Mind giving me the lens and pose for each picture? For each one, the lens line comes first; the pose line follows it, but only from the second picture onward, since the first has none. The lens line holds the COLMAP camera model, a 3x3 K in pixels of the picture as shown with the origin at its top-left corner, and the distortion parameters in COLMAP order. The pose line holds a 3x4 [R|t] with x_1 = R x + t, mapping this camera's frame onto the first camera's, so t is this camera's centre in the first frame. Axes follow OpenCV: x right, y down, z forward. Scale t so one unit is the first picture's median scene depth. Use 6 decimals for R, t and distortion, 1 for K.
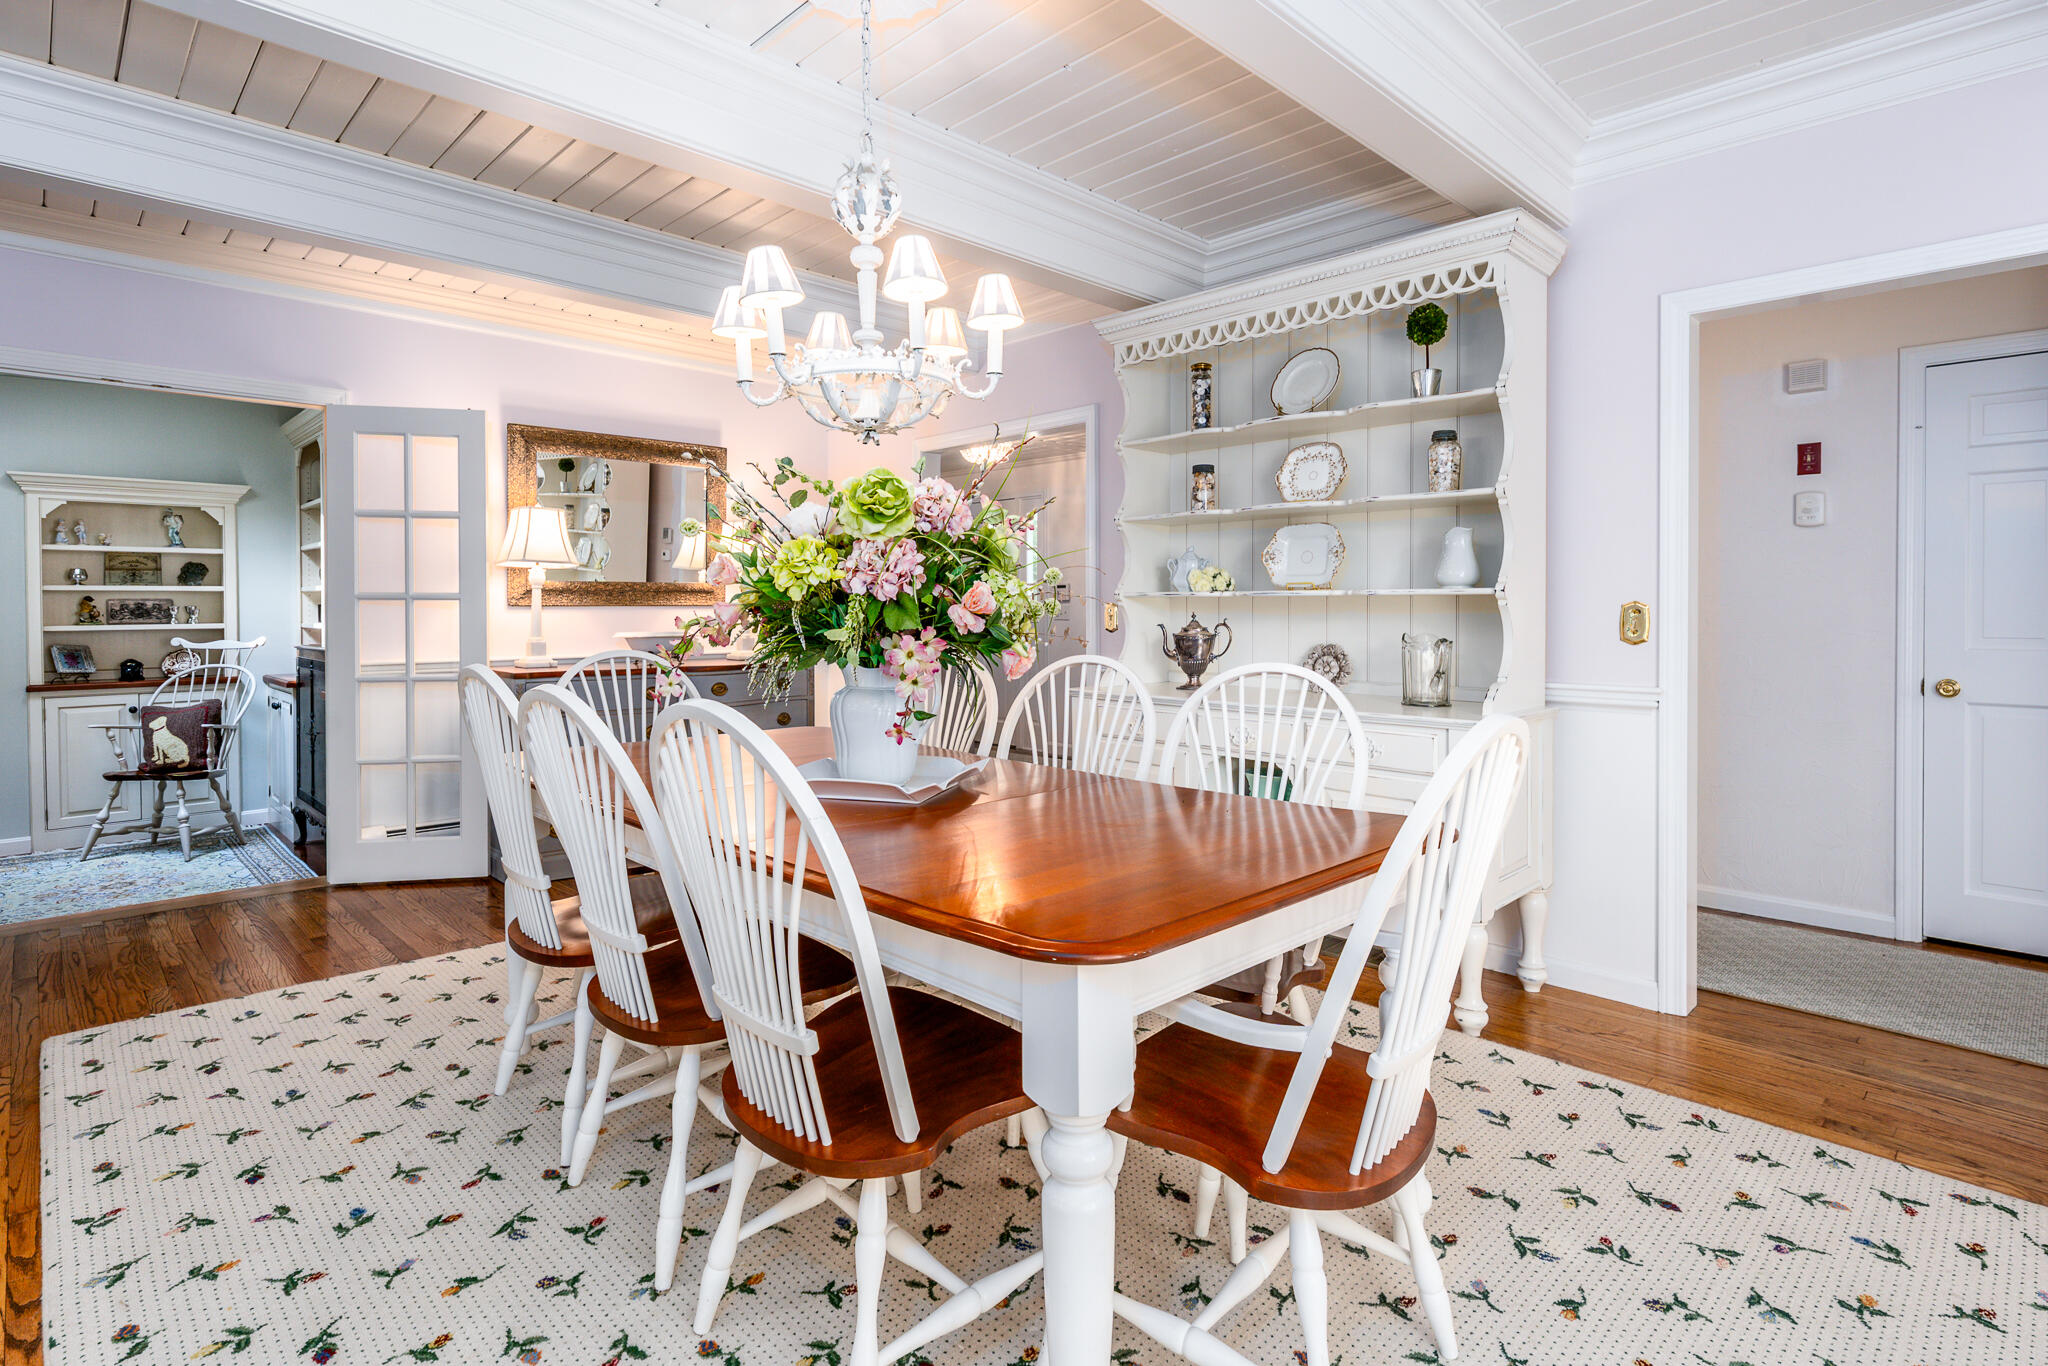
lens RADIAL K [[1024.8, 0, 1026.0], [0, 1024.8, 622.0], [0, 0, 1]] dist [-0.000197, -0.000390]
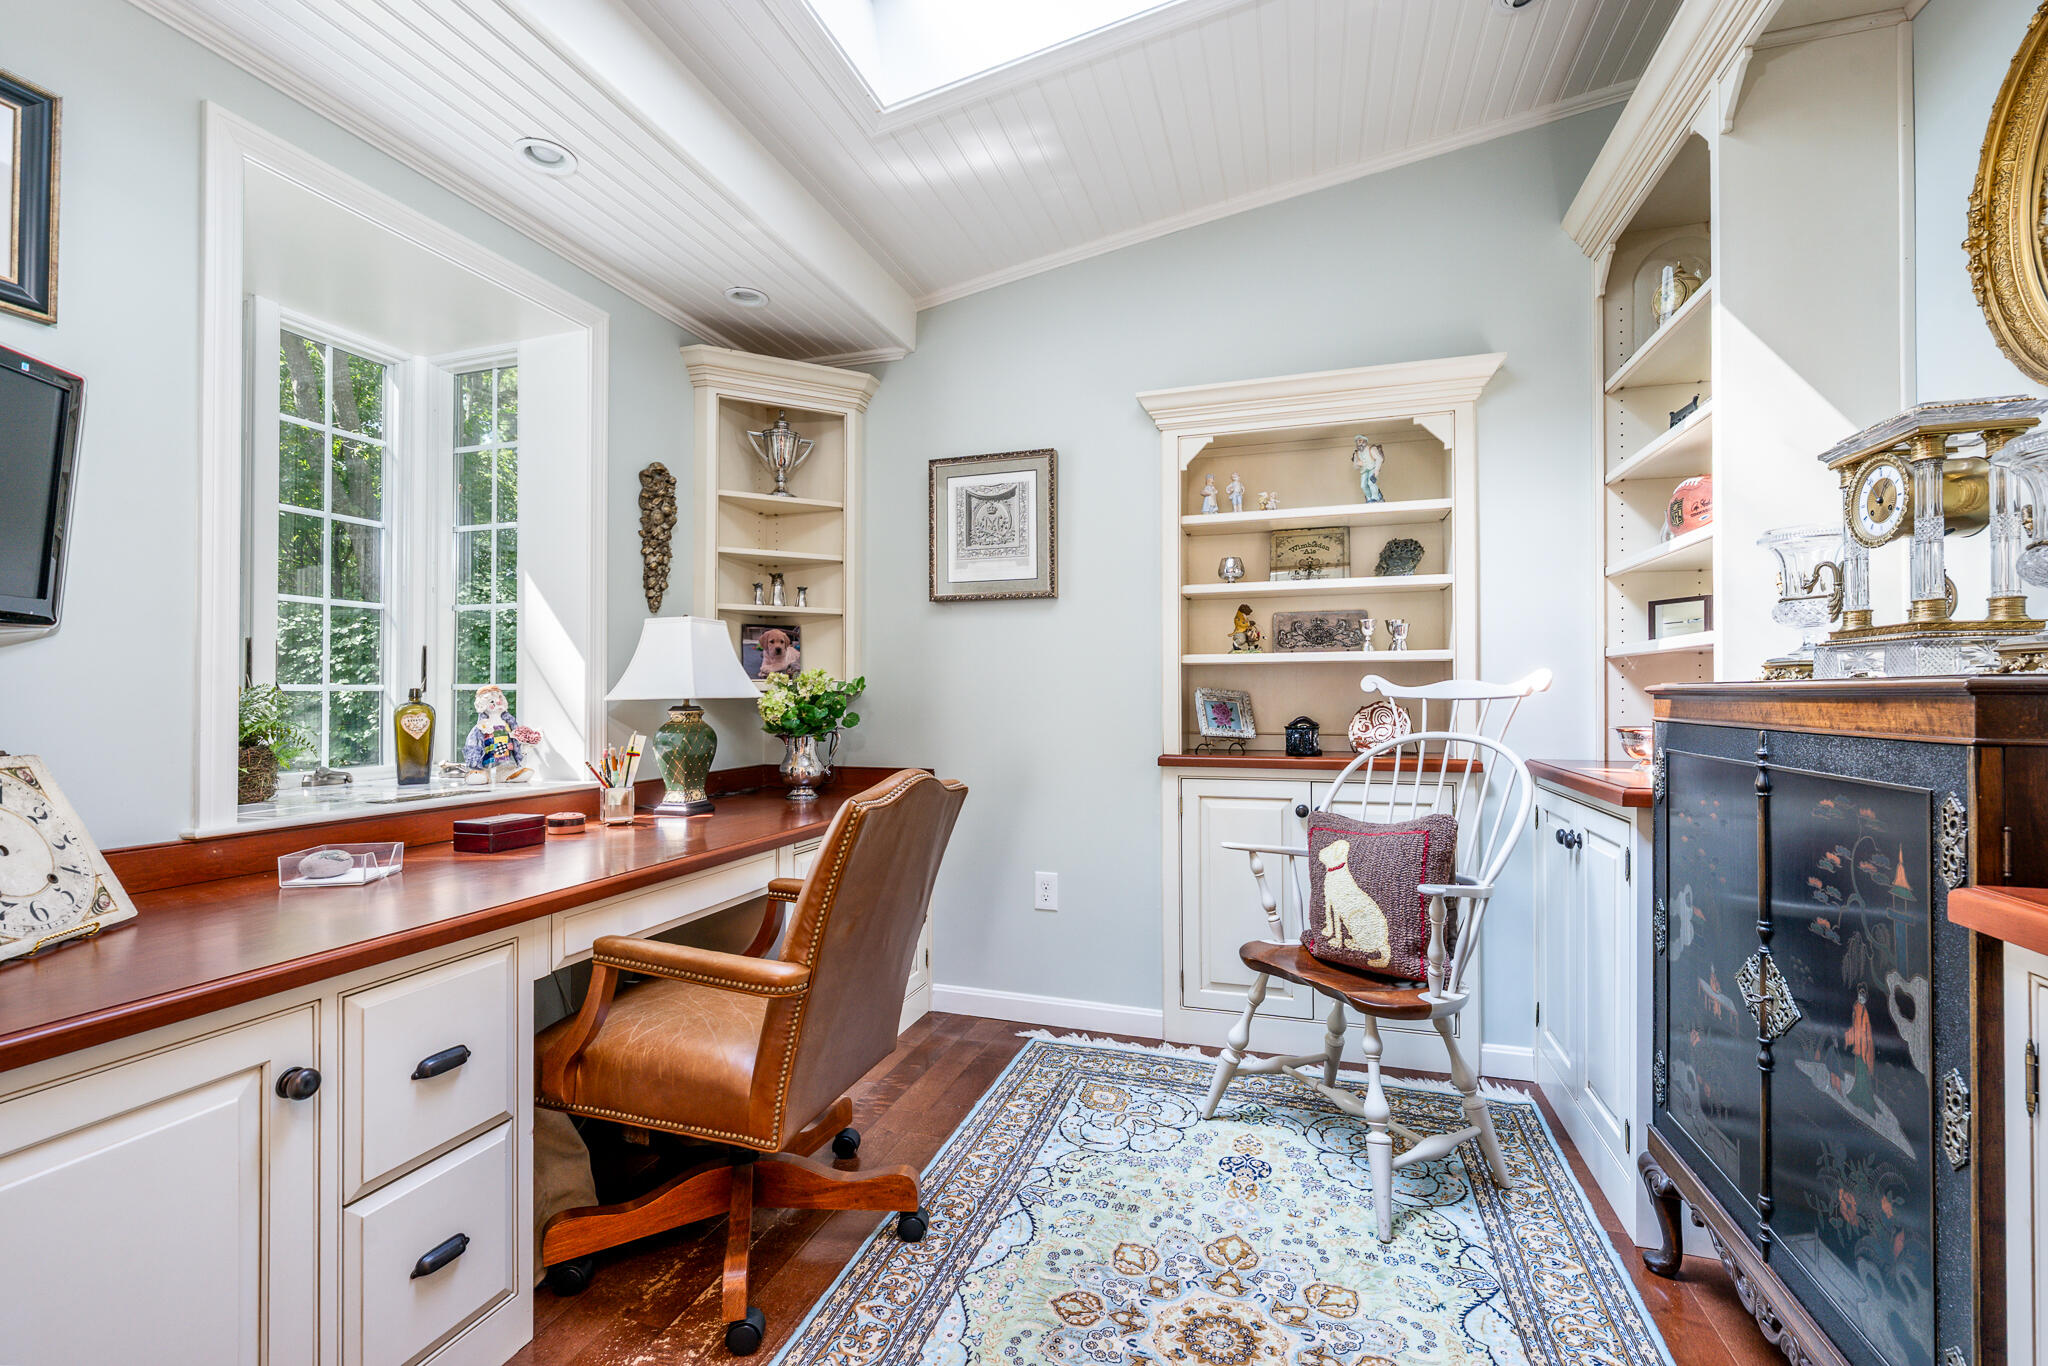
lens RADIAL K [[866.3, 0, 1023.7], [0, 866.3, 687.2], [0, 0, 1]] dist [0.002573, 0.000195]
pose [[0.462169, -0.005310, -0.886776, -0.547912], [-0.009590, 0.999894, -0.010985, 0.028230], [0.886740, 0.013581, 0.462069, 0.673128]]
